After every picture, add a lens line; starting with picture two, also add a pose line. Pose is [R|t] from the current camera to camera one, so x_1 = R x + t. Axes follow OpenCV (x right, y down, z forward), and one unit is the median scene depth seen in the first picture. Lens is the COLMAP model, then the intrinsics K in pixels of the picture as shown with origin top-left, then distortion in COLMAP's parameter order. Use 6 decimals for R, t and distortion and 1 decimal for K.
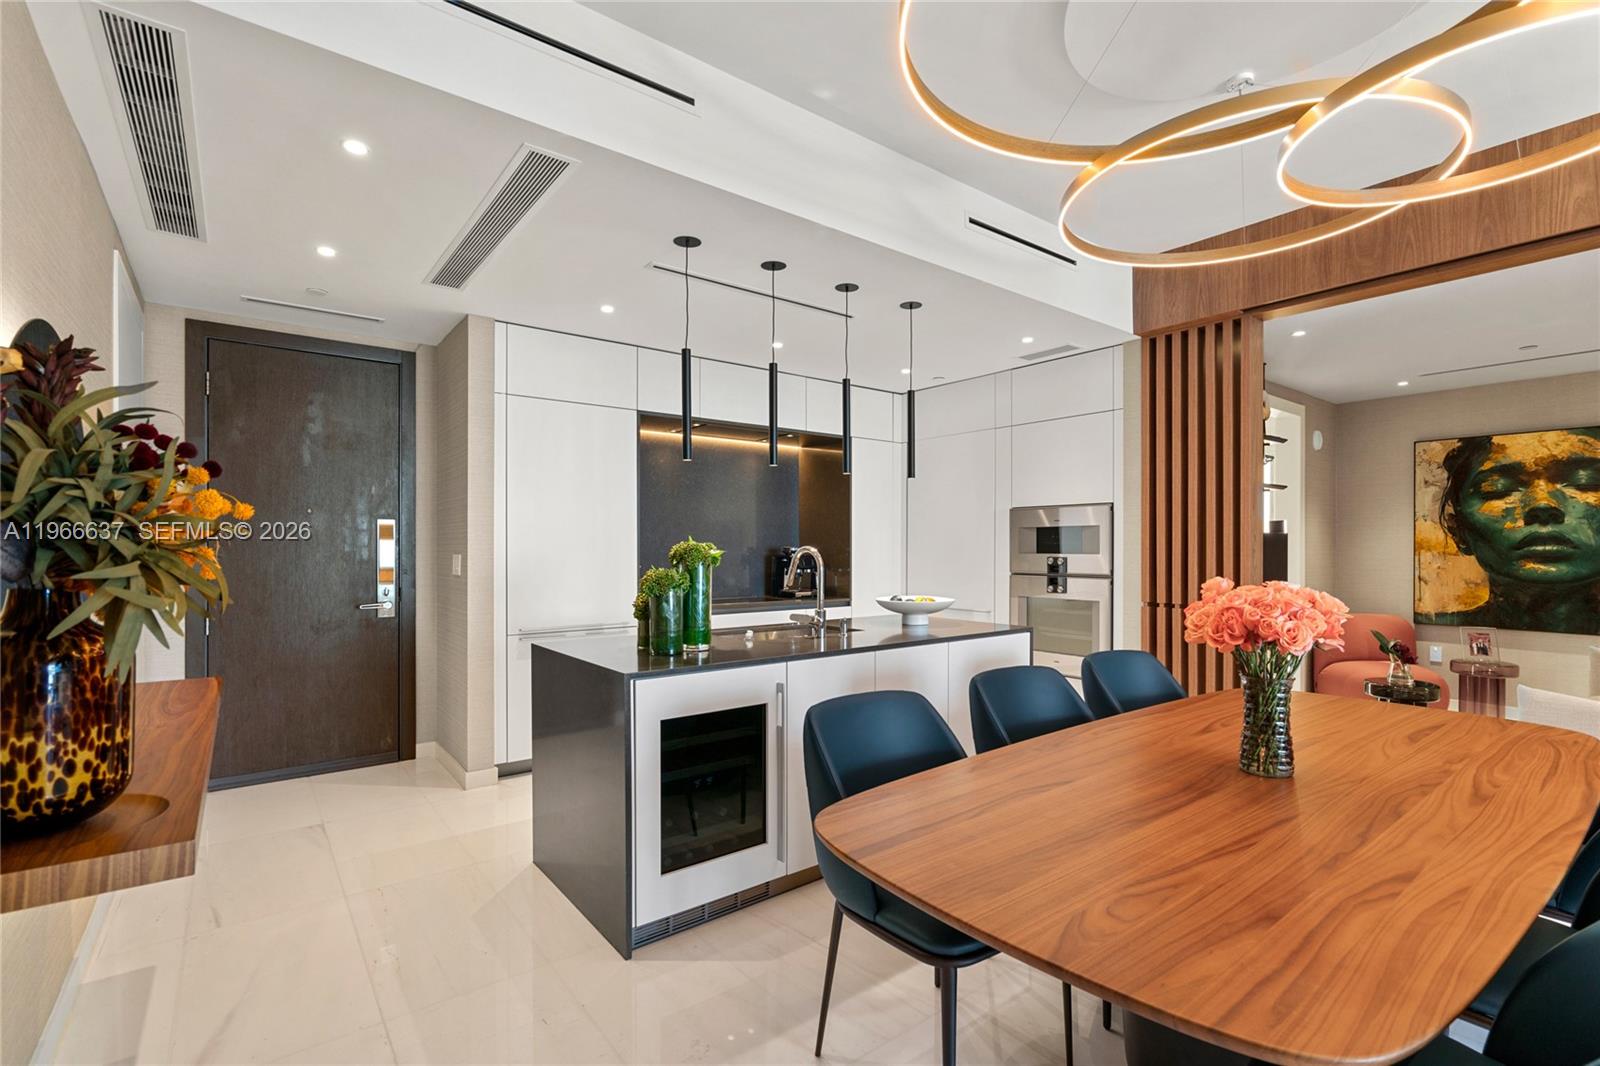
lens RADIAL K [[729.7, 0, 795.6], [0, 729.7, 548.2], [0, 0, 1]] dist [-0.005420, 0.001008]
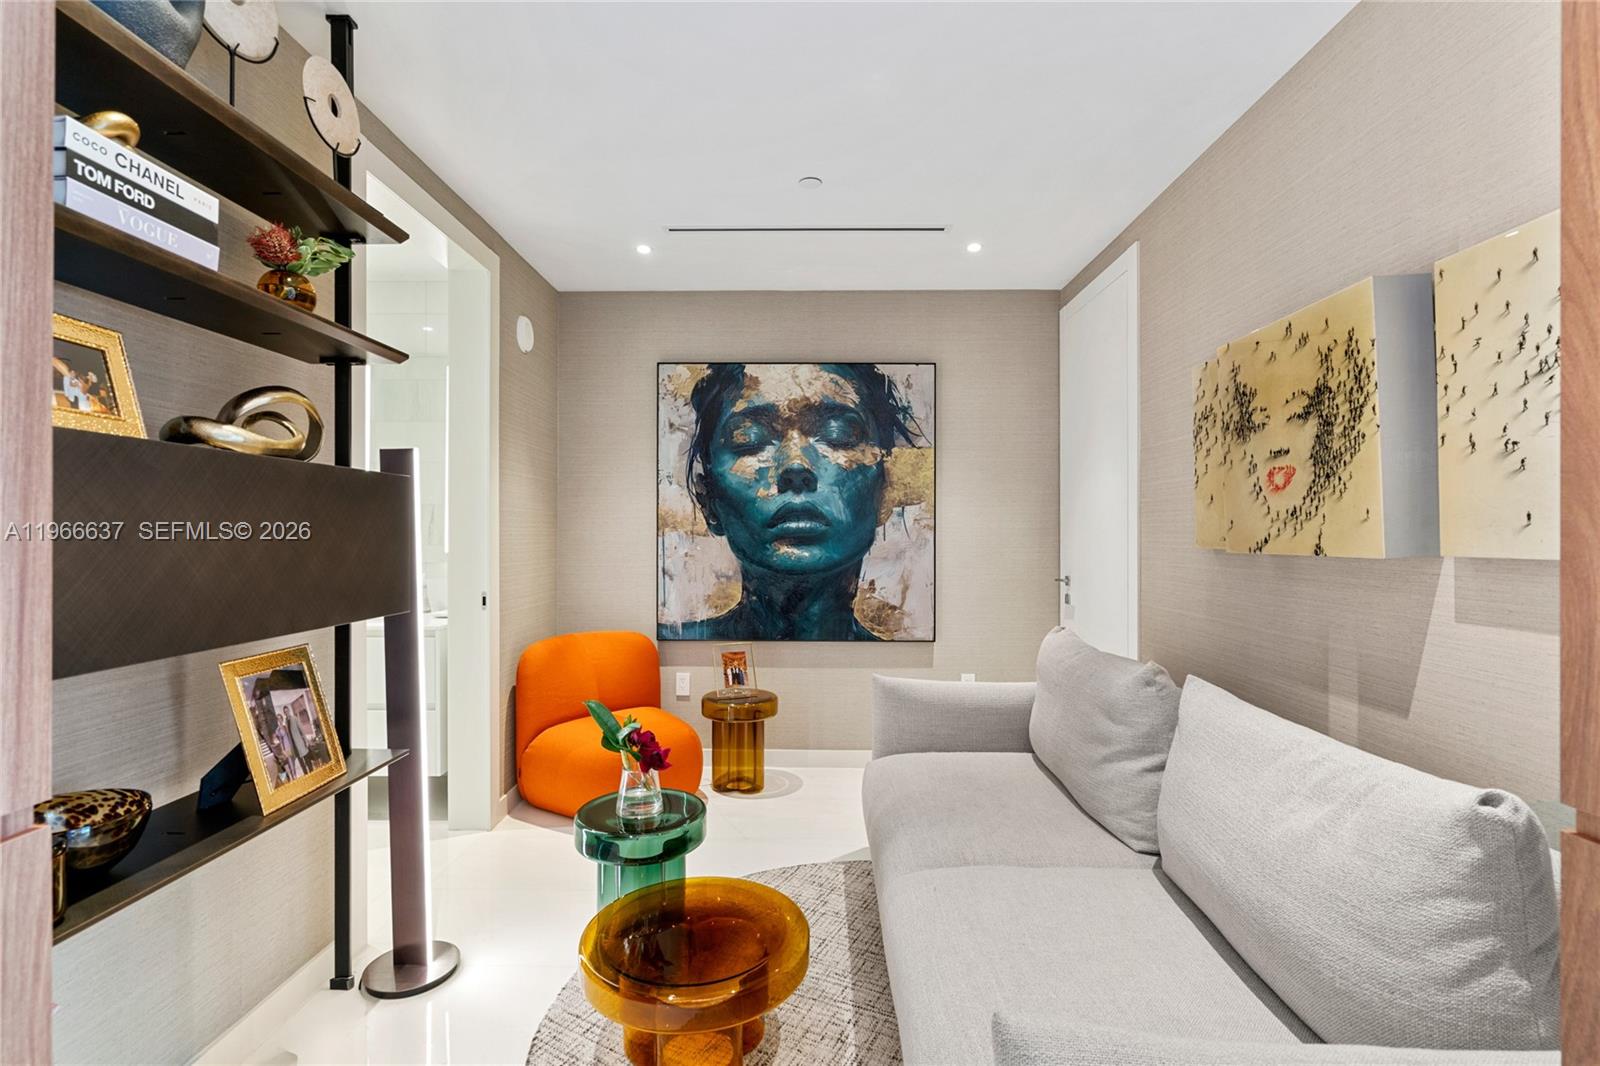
lens RADIAL K [[729.7, 0, 799.9], [0, 729.7, 533.8], [0, 0, 1]] dist [-0.005420, 0.001008]
pose [[0.615828, 0.003853, 0.787871, 0.453356], [0.001431, 0.999981, -0.006009, 0.012745], [-0.787879, 0.004828, 0.615811, 0.543355]]
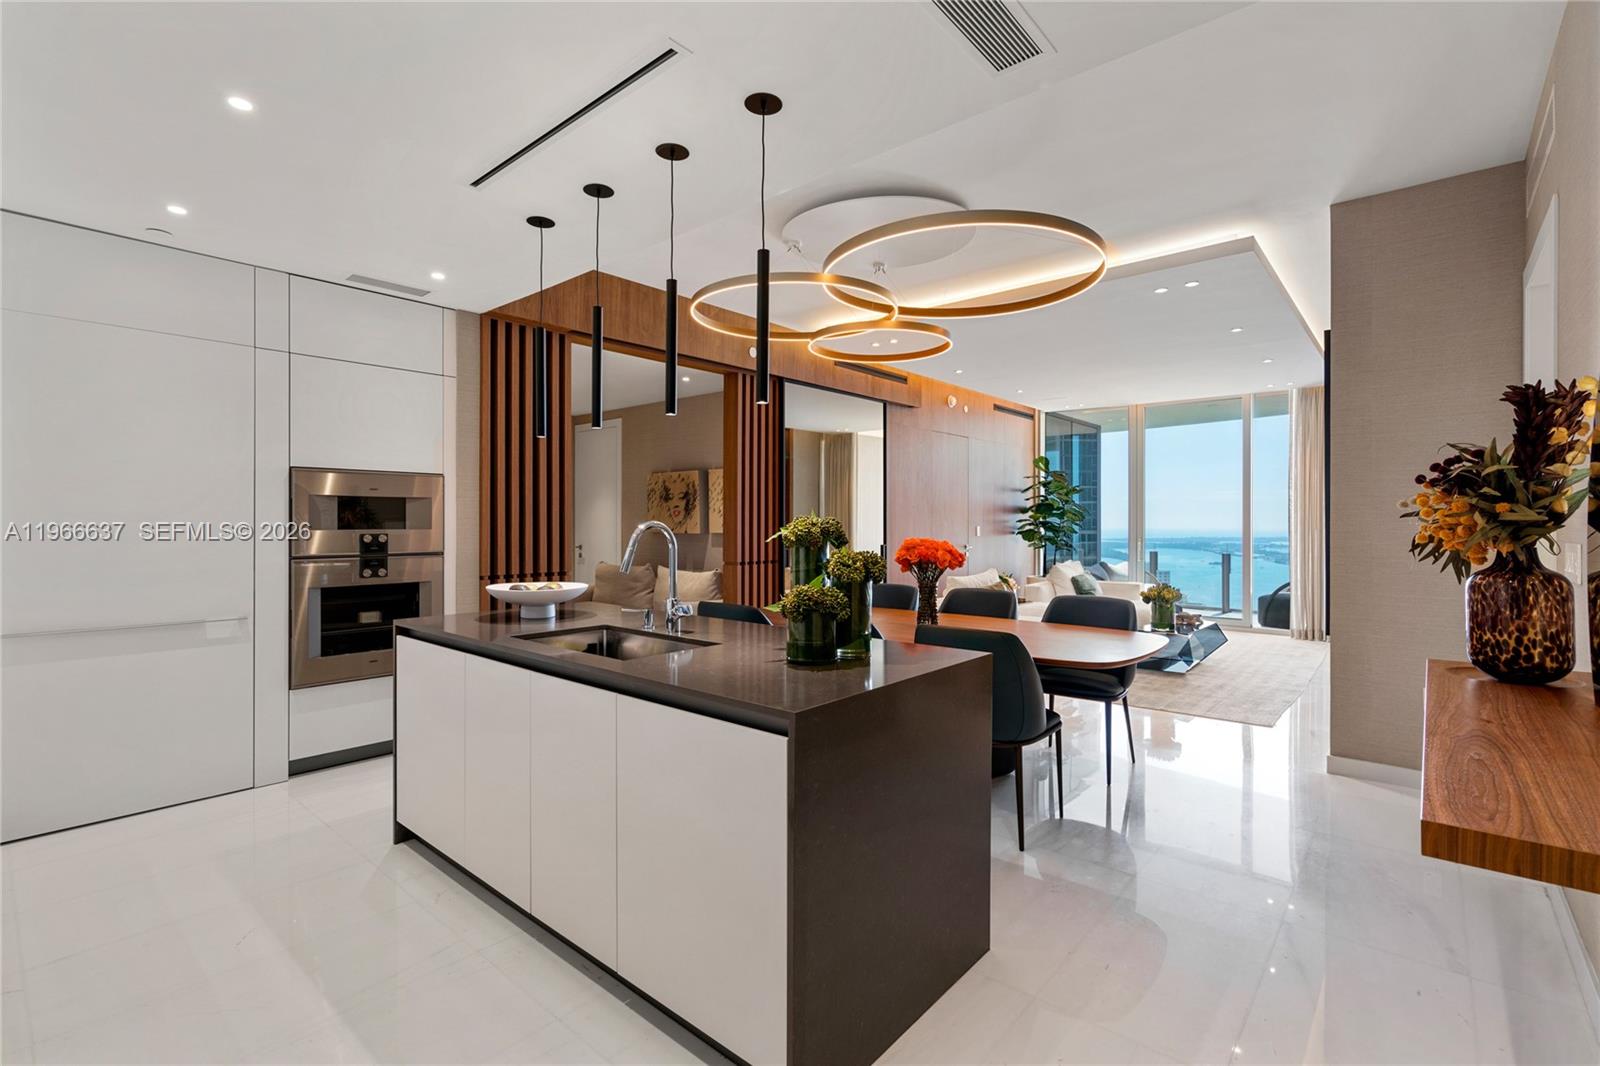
lens RADIAL K [[729.7, 0, 800.6], [0, 729.7, 525.6], [0, 0, 1]] dist [-0.005420, 0.001008]
pose [[-0.198715, -0.001825, 0.980056, -0.496011], [0.009851, 0.999944, 0.003859, 0.003793], [-0.980008, 0.010421, -0.198686, 0.621208]]
